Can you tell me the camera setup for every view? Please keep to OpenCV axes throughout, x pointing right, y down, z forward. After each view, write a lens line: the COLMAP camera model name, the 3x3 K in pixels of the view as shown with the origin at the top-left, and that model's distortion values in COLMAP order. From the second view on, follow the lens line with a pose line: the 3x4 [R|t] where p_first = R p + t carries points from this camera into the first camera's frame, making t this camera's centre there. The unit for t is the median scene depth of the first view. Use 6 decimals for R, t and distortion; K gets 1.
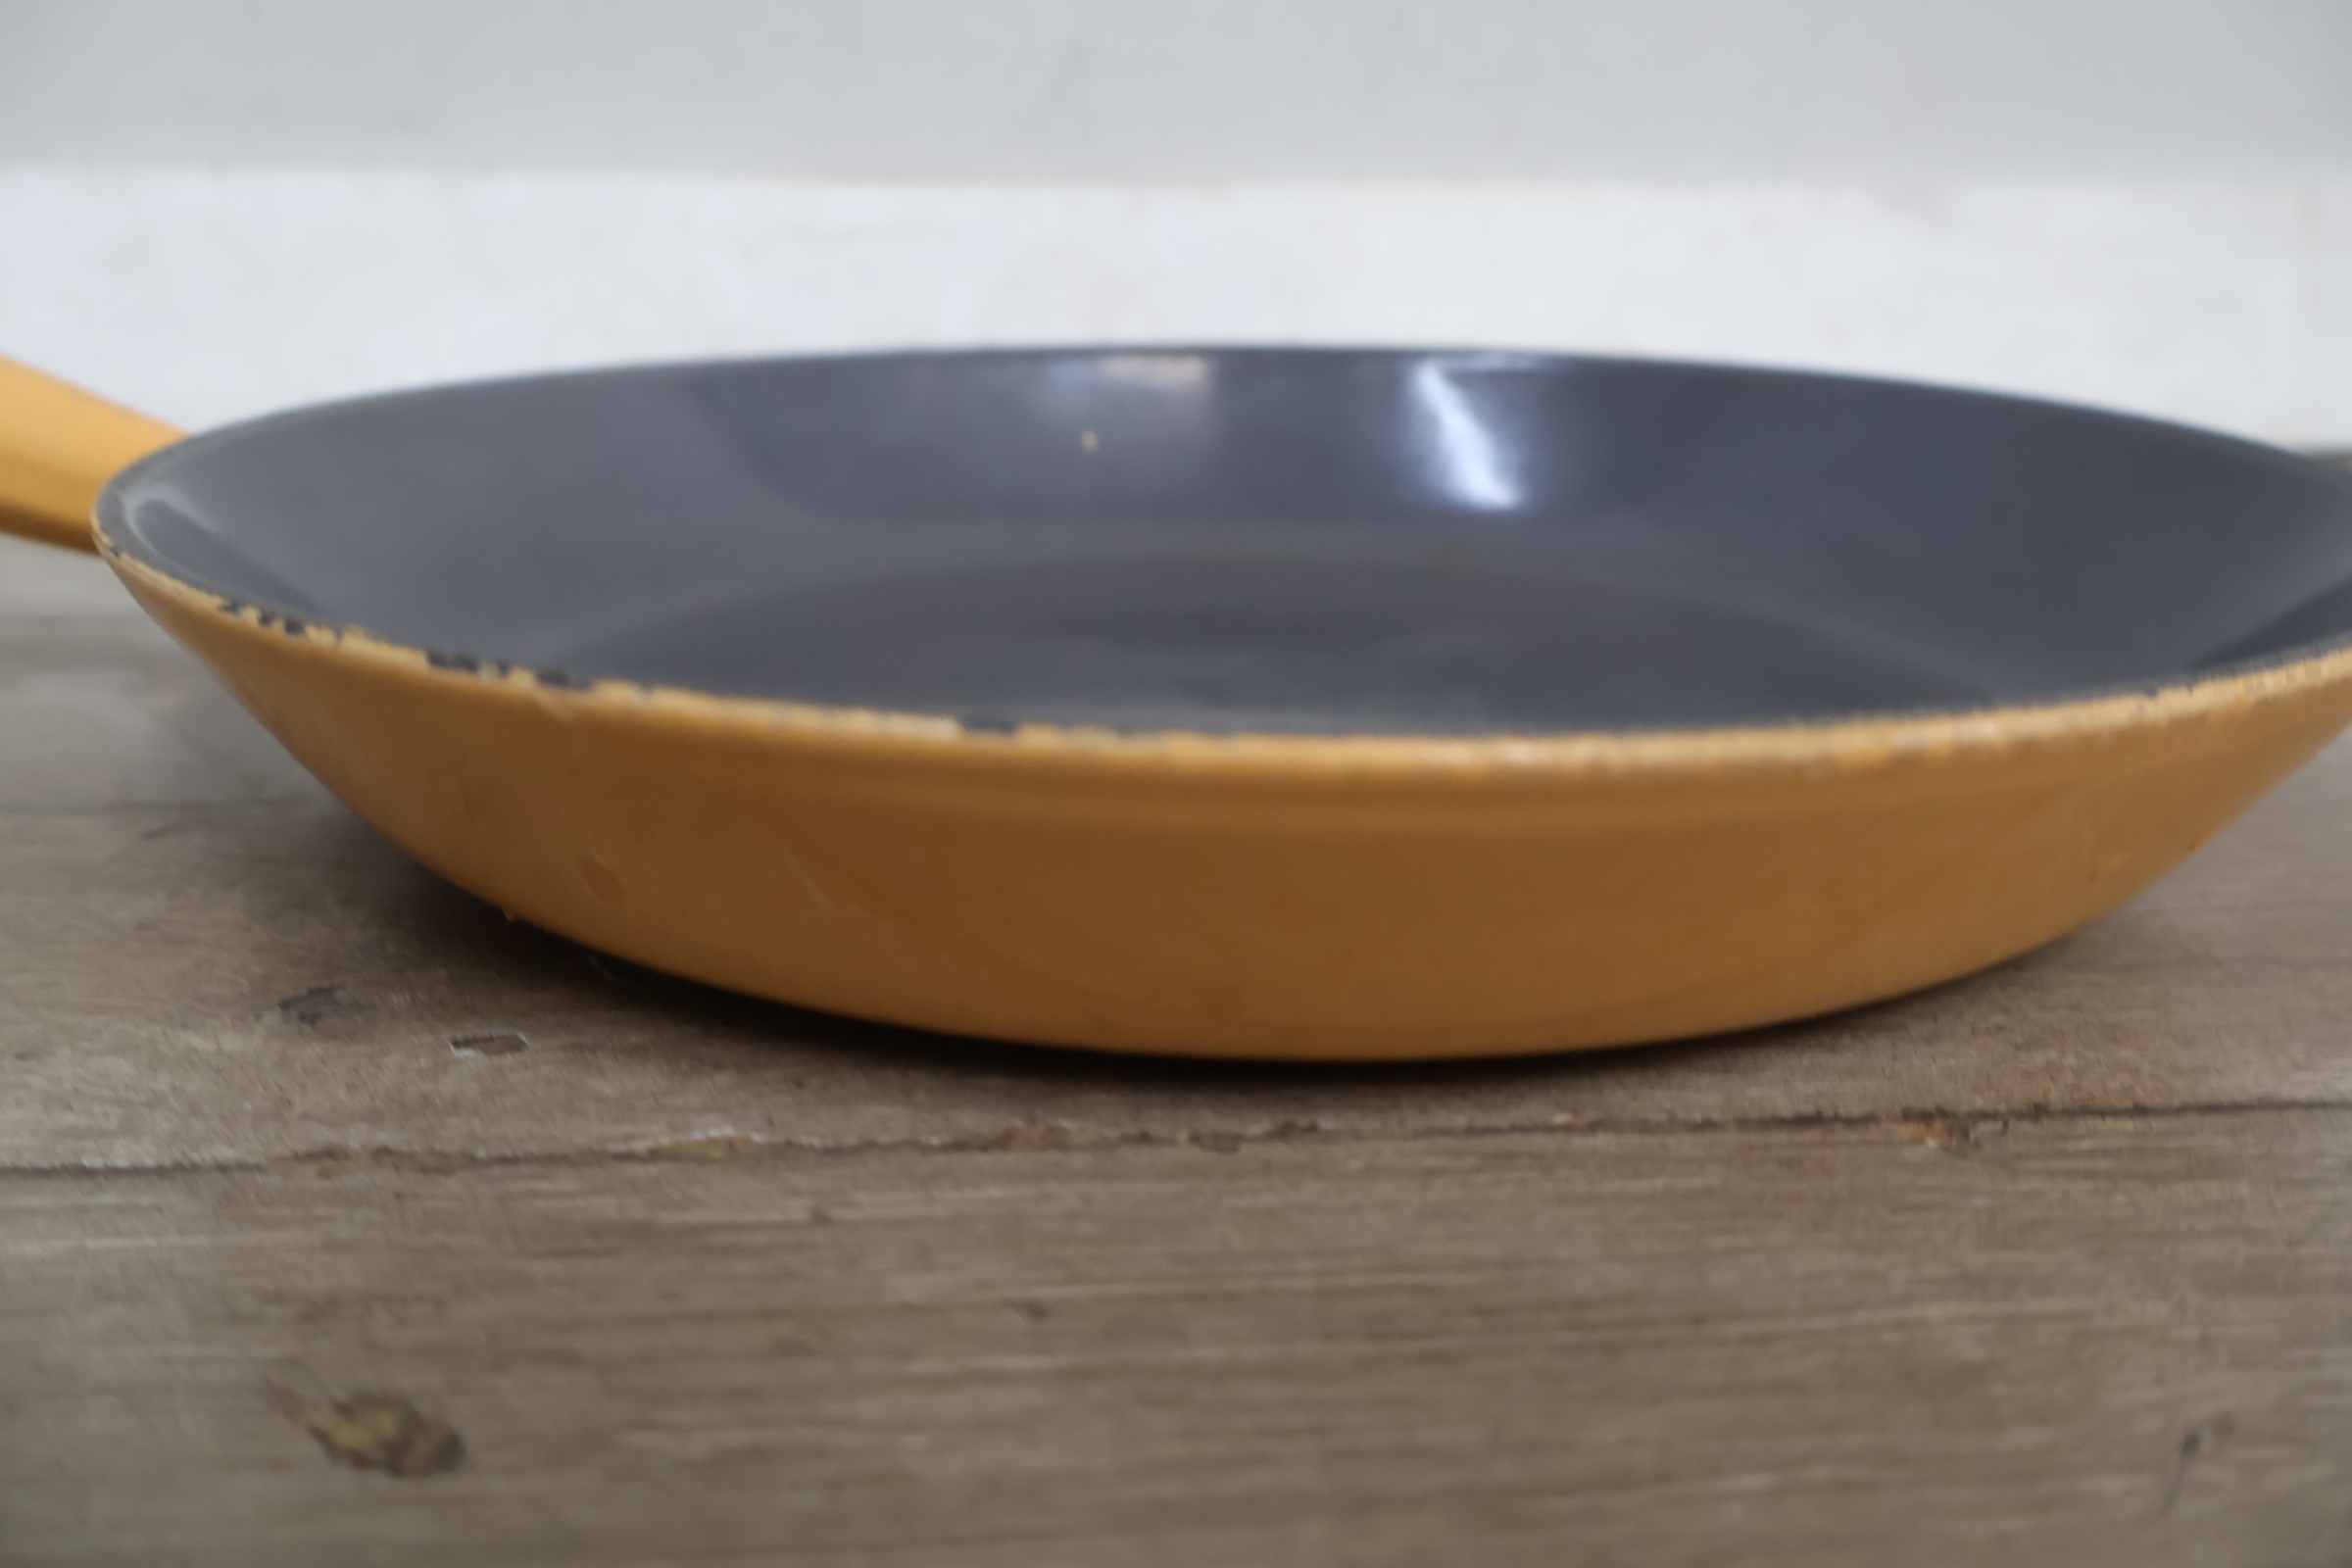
lens RADIAL K [[2040.5, 0, 1176.0], [0, 2040.5, 784.0], [0, 0, 1]] dist [0.010864, 0.006226]
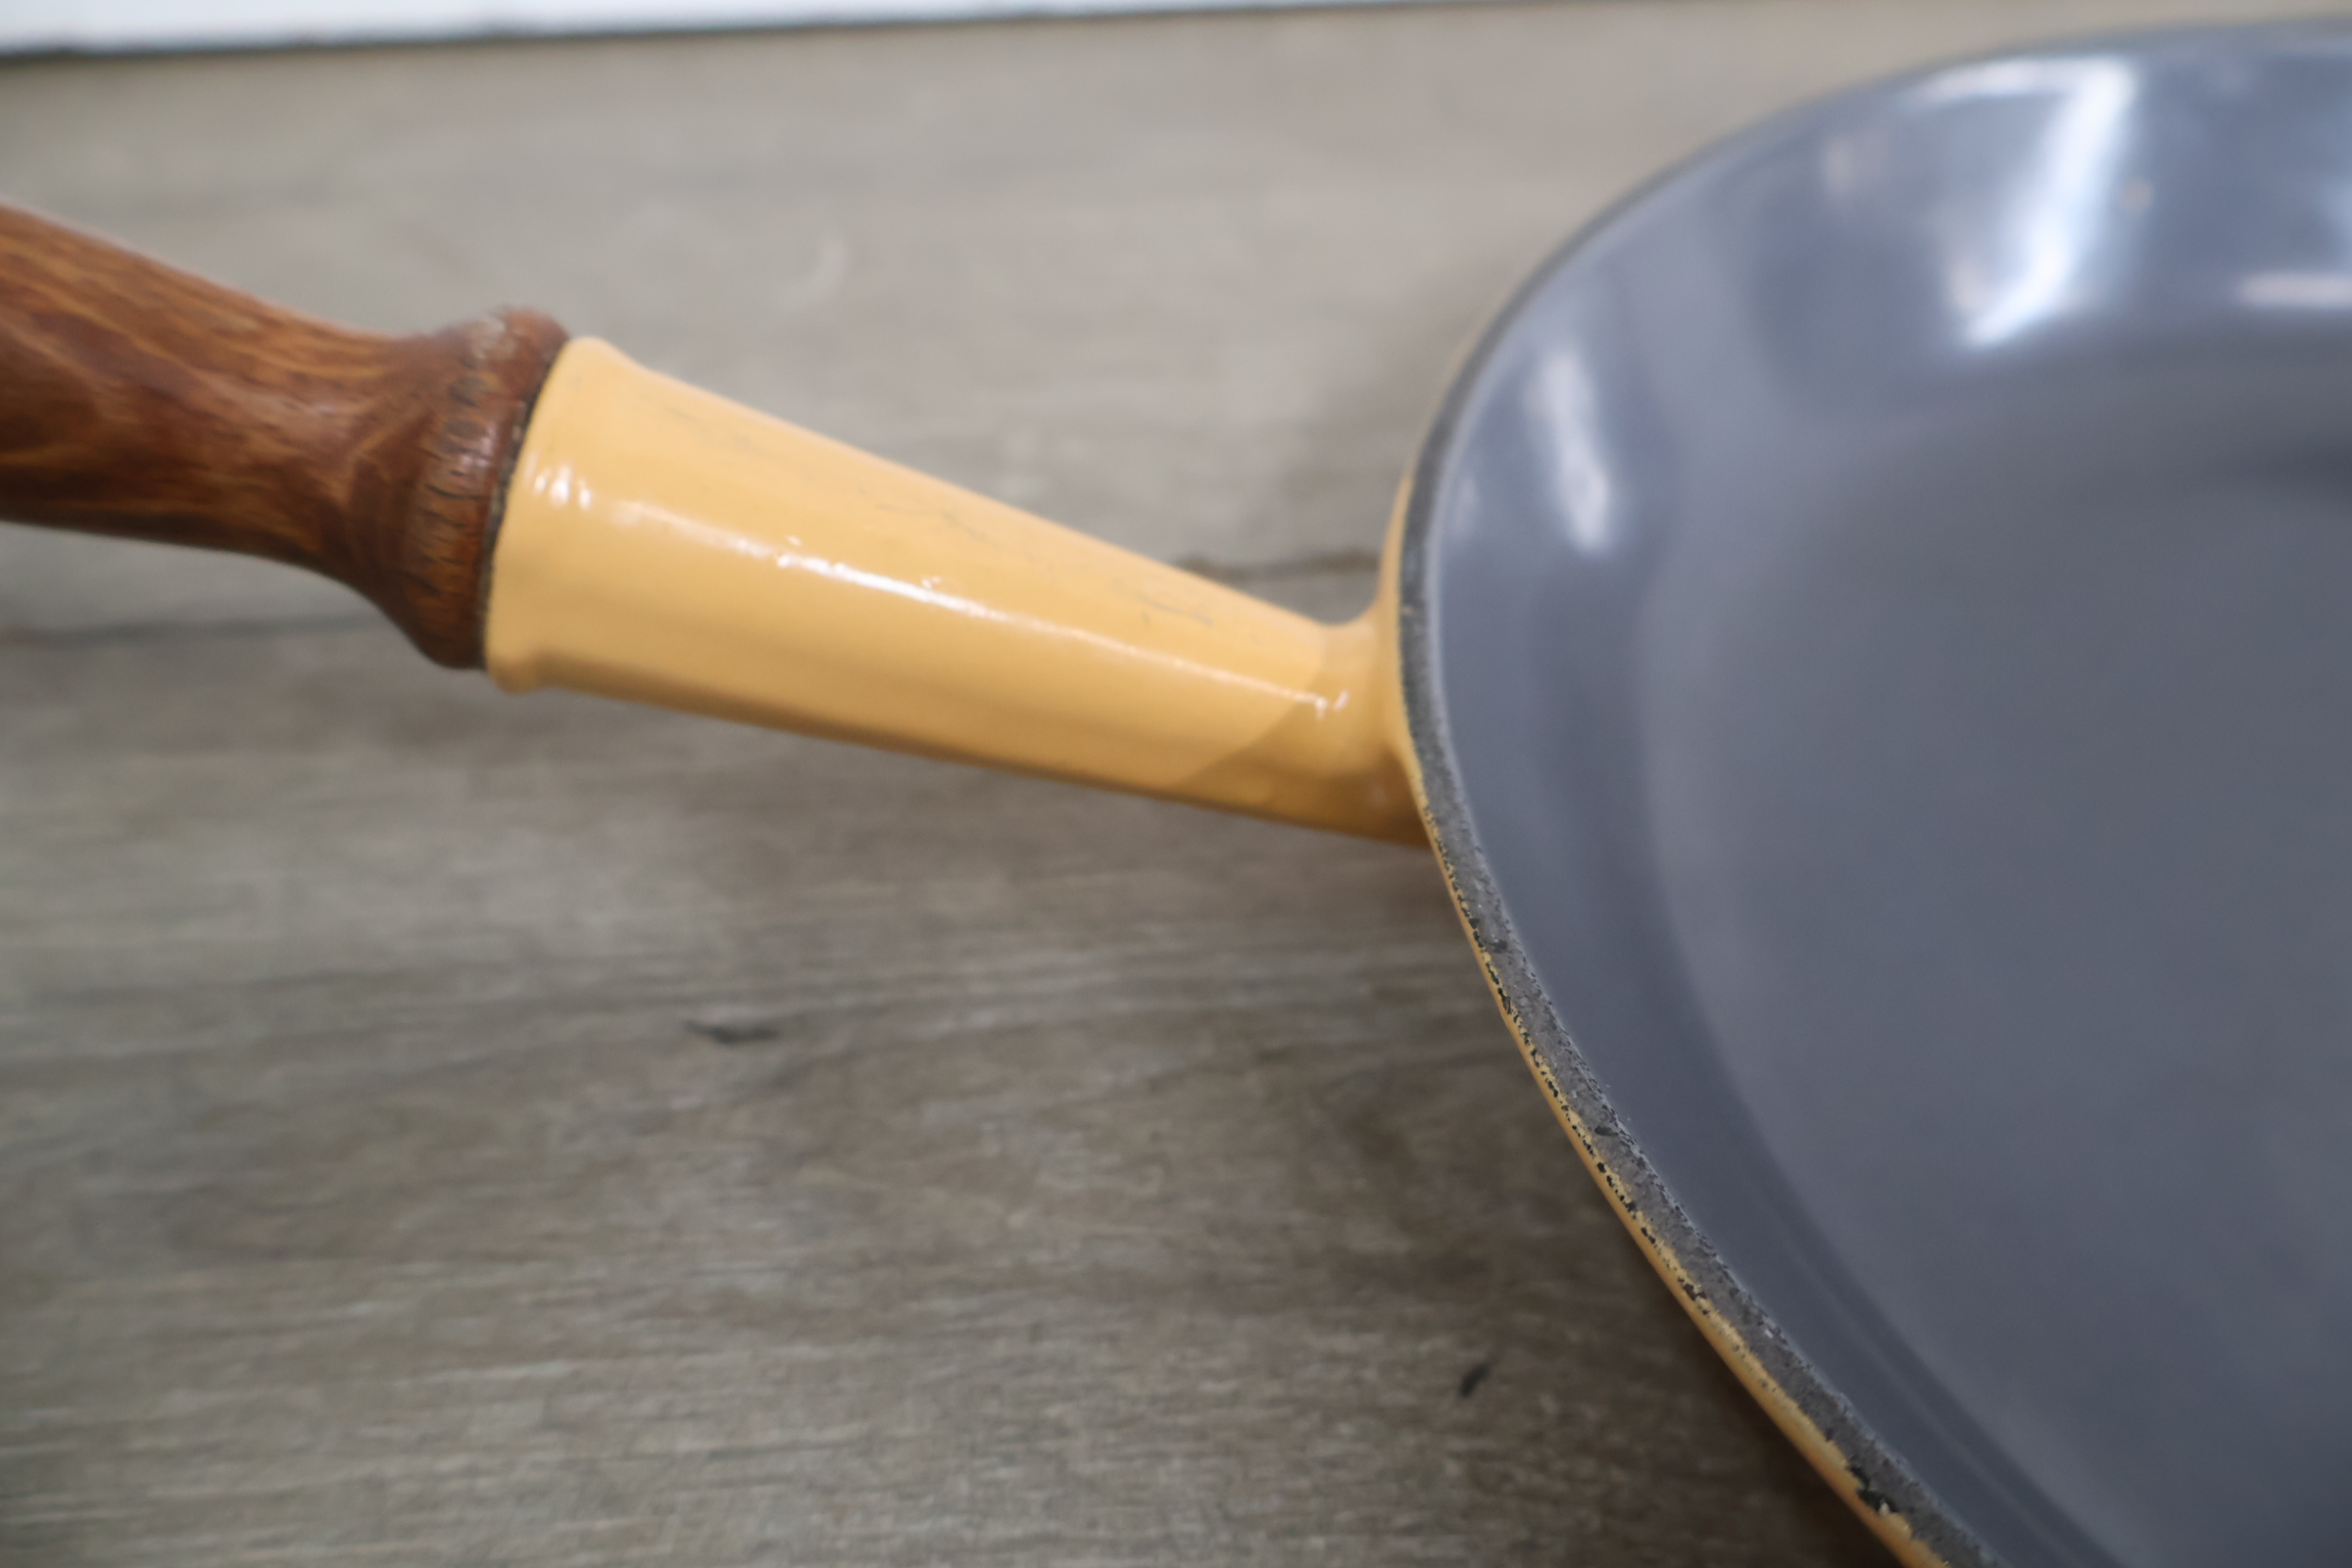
lens RADIAL K [[2040.5, 0, 1176.0], [0, 2040.5, 784.0], [0, 0, 1]] dist [0.010864, 0.006226]
pose [[0.999911, -0.013299, -0.000891, -0.916432], [0.012350, 0.899294, 0.437171, -0.736527], [-0.005013, -0.437143, 0.899378, 0.678500]]
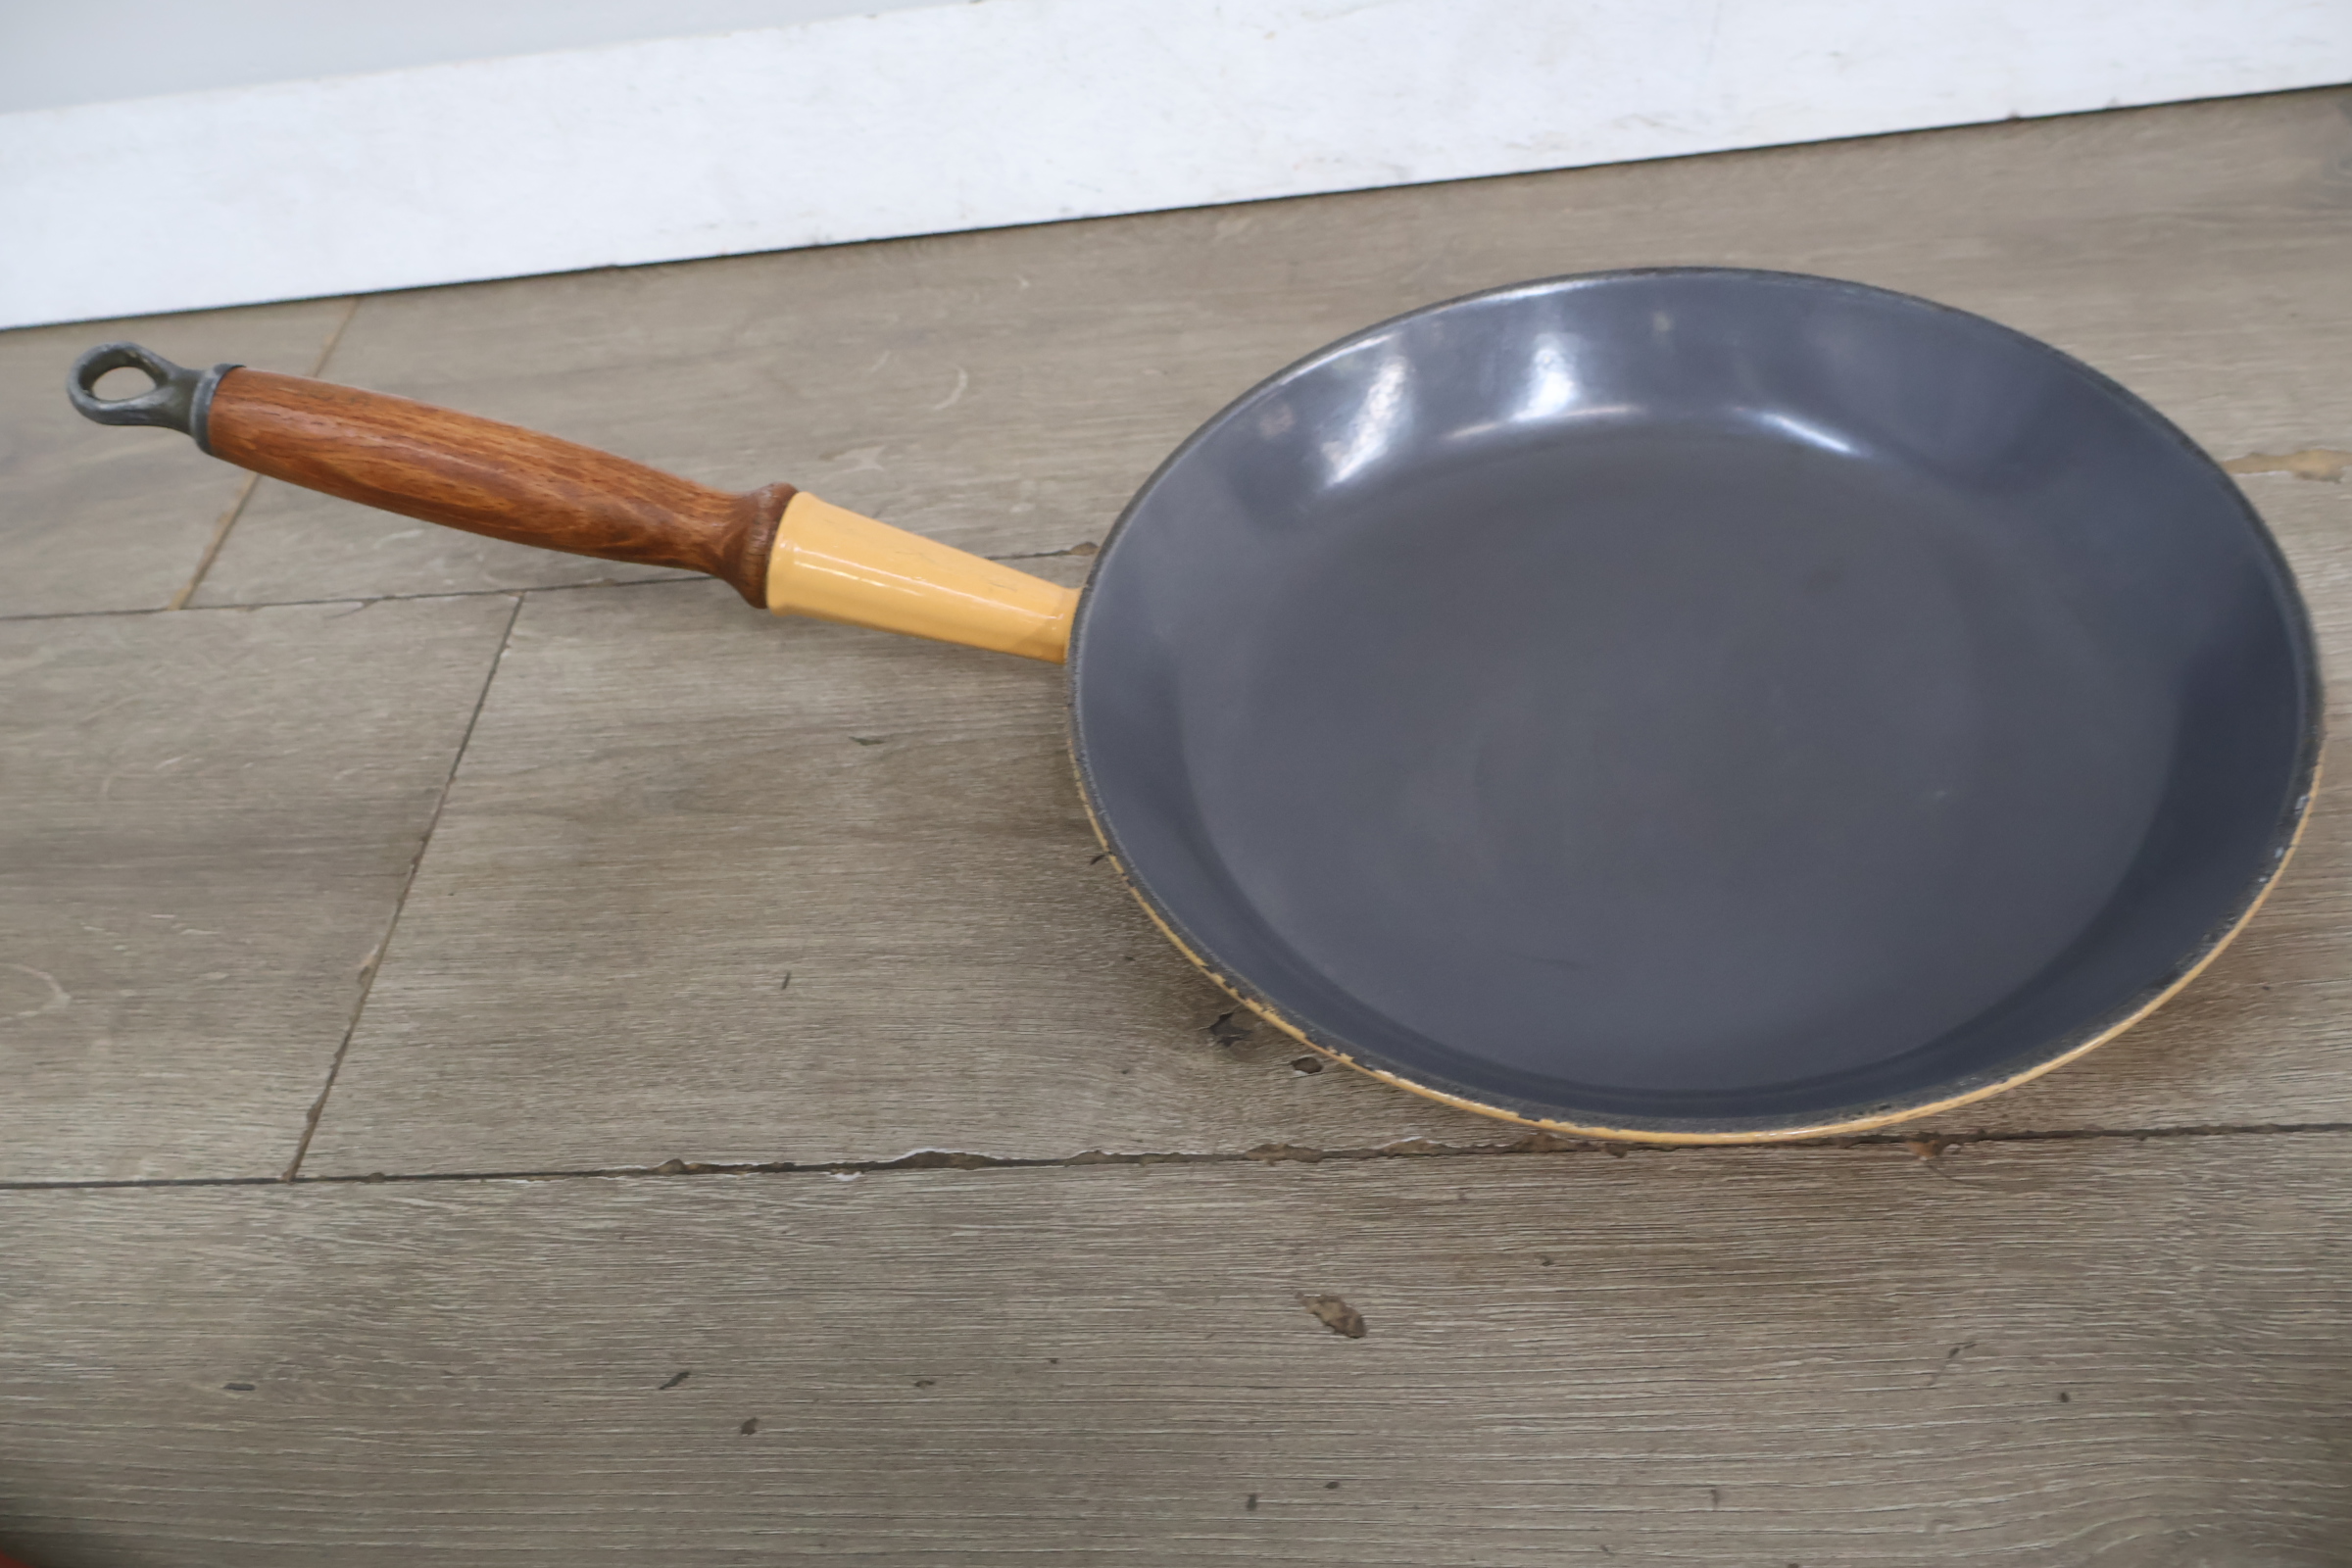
lens RADIAL K [[2040.5, 0, 1176.0], [0, 2040.5, 784.0], [0, 0, 1]] dist [0.010864, 0.006226]
pose [[0.976906, 0.002950, -0.213647, 0.028317], [0.106462, 0.860223, 0.498680, -1.615690], [0.185256, -0.509909, 0.840044, -1.027748]]
